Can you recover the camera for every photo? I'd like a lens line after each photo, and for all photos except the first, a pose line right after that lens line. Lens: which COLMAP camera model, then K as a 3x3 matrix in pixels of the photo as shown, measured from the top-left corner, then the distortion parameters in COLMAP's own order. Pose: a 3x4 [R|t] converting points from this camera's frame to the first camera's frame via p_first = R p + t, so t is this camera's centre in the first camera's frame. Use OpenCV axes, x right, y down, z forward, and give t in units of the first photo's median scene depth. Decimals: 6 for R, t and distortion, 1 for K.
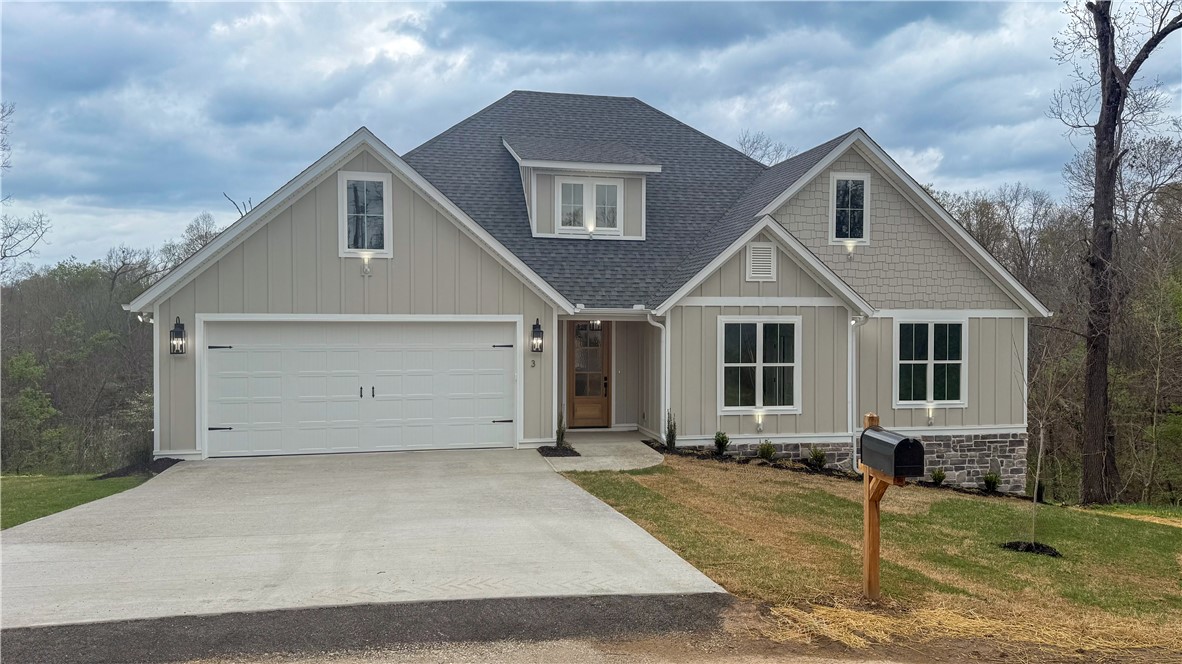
lens RADIAL K [[829.4, 0, 590.8], [0, 829.4, 332.3], [0, 0, 1]] dist [0.047958, 0.000741]
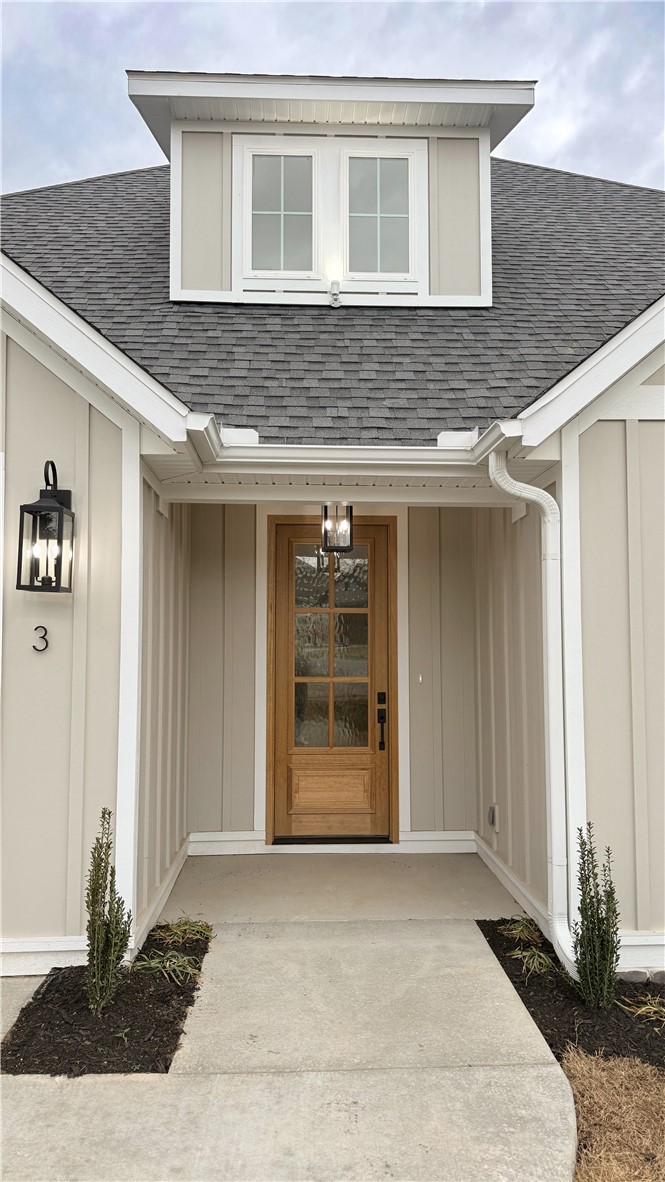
lens RADIAL K [[829.4, 0, 331.6], [0, 829.4, 587.0], [0, 0, 1]] dist [0.047958, 0.000741]
pose [[0.987049, -0.014155, -0.159791, 0.055142], [0.002103, 0.997156, -0.075342, 0.036503], [0.160403, 0.074030, 0.984271, 0.665650]]
